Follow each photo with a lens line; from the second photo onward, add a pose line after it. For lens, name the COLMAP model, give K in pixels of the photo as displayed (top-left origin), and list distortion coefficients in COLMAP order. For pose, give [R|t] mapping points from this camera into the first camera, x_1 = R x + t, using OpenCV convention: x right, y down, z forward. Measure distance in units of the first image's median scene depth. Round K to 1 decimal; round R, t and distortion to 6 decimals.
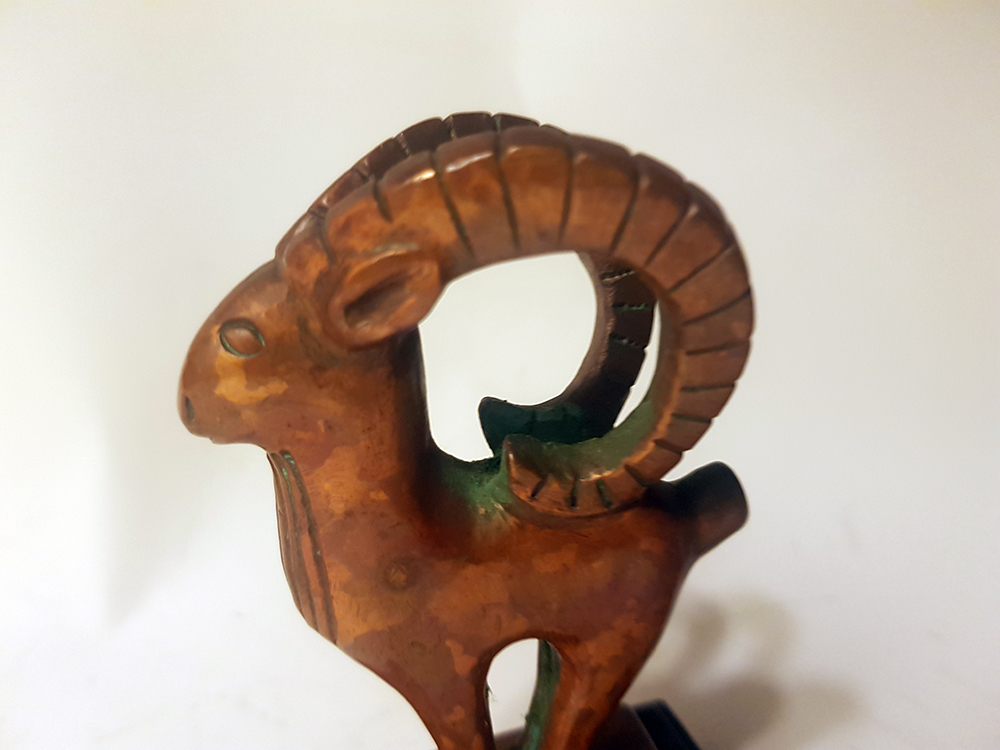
lens RADIAL K [[823.4, 0, 464.5], [0, 823.4, 373.6], [0, 0, 1]] dist [0.003432, -0.002615]
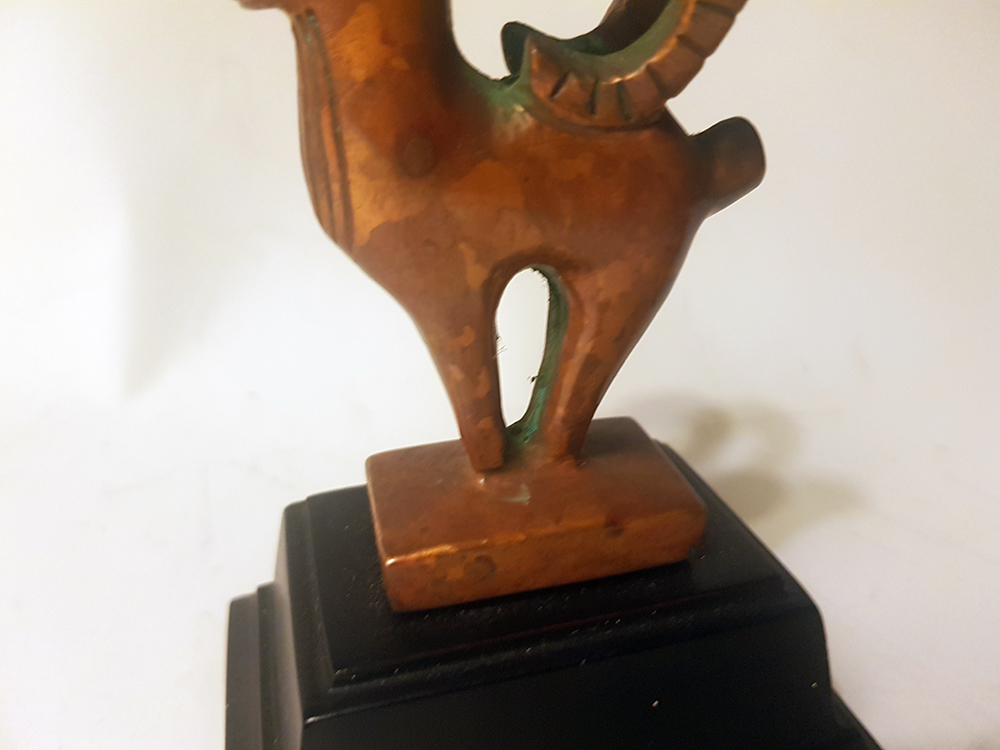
lens RADIAL K [[823.4, 0, 464.5], [0, 823.4, 373.6], [0, 0, 1]] dist [0.003432, -0.002615]
pose [[0.998906, 0.044460, -0.014486, 0.005605], [-0.043340, 0.996595, 0.070139, 0.430102], [0.017555, -0.069435, 0.997432, -0.027232]]
